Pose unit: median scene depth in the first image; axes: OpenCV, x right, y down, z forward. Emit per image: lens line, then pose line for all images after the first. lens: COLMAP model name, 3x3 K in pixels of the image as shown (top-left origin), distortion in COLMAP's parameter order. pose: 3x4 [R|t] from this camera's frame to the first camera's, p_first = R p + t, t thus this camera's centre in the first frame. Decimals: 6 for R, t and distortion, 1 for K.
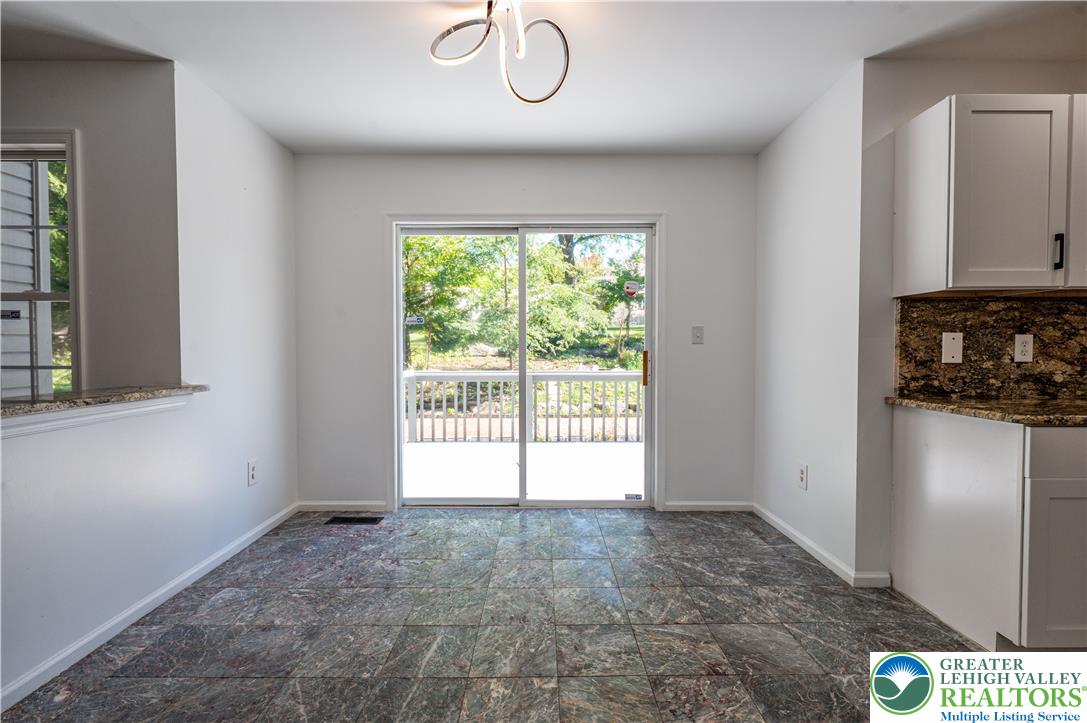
lens RADIAL K [[486.0, 0, 541.5], [0, 486.0, 362.4], [0, 0, 1]] dist [-0.004178, 0.001110]
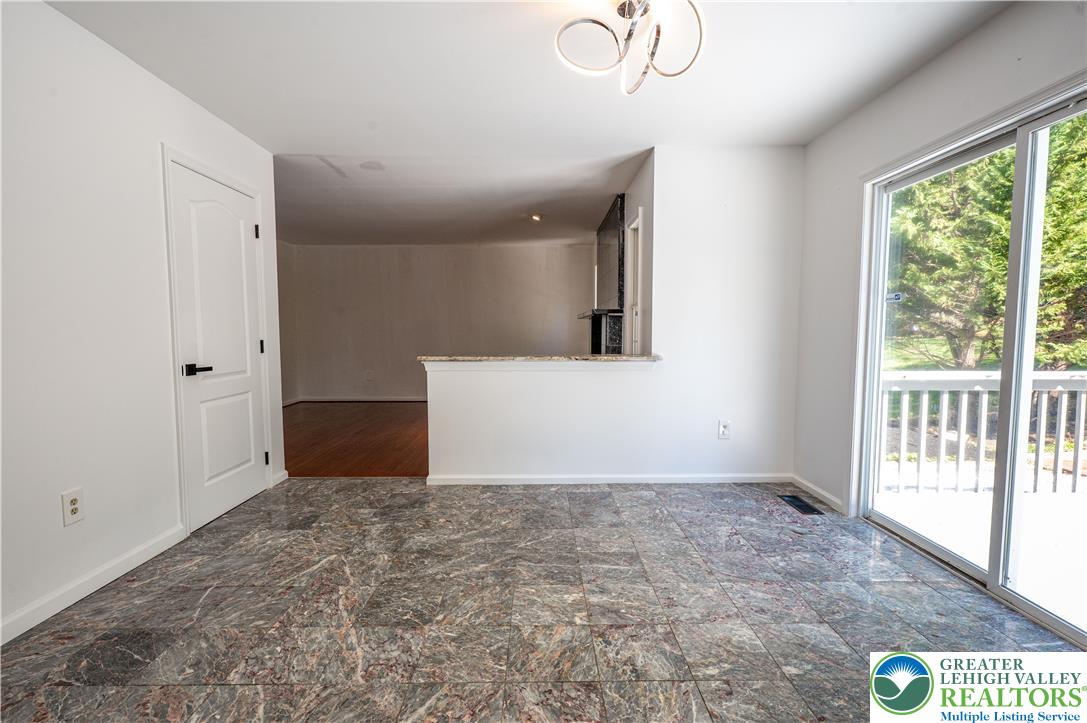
lens RADIAL K [[486.0, 0, 541.5], [0, 486.0, 362.4], [0, 0, 1]] dist [-0.004178, 0.001110]
pose [[0.004368, 0.068660, -0.997631, 0.826296], [-0.027532, 0.997270, 0.068515, -0.027125], [0.999611, 0.027168, 0.006246, 0.637348]]
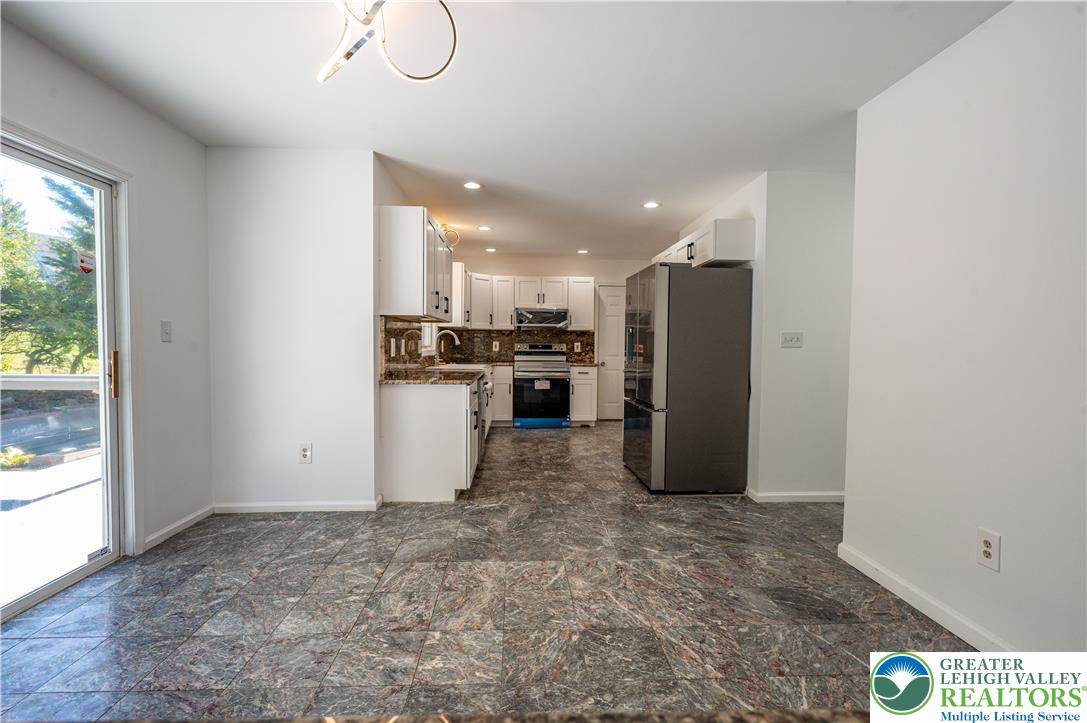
lens RADIAL K [[486.9, 0, 543.5], [0, 486.9, 361.5], [0, 0, 1]] dist [-0.000554, 0.000075]
pose [[-0.056469, -0.037249, 0.997709, -0.842497], [0.017867, 0.999106, 0.038312, -0.036242], [-0.998244, 0.019989, -0.055753, 0.568937]]
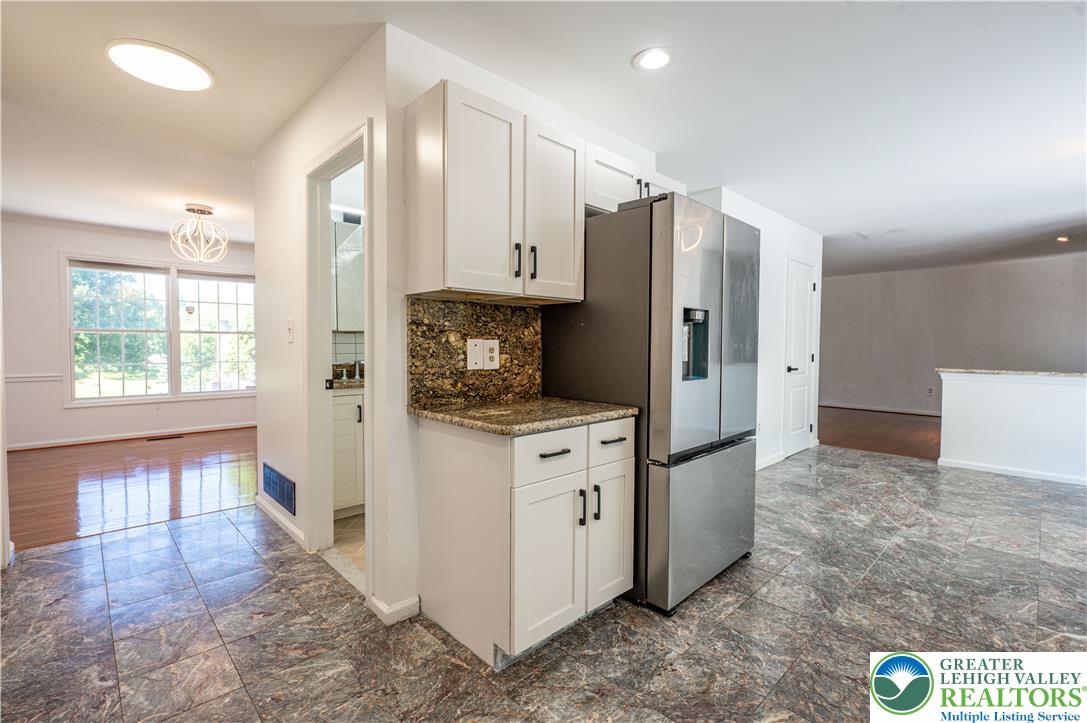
lens RADIAL K [[486.9, 0, 543.5], [0, 486.9, 361.5], [0, 0, 1]] dist [-0.000554, 0.000075]
pose [[-0.719367, 0.020306, -0.694333, 1.970247], [-0.027027, 0.997997, 0.057189, -0.033457], [0.694104, 0.059906, -0.717378, 0.585538]]
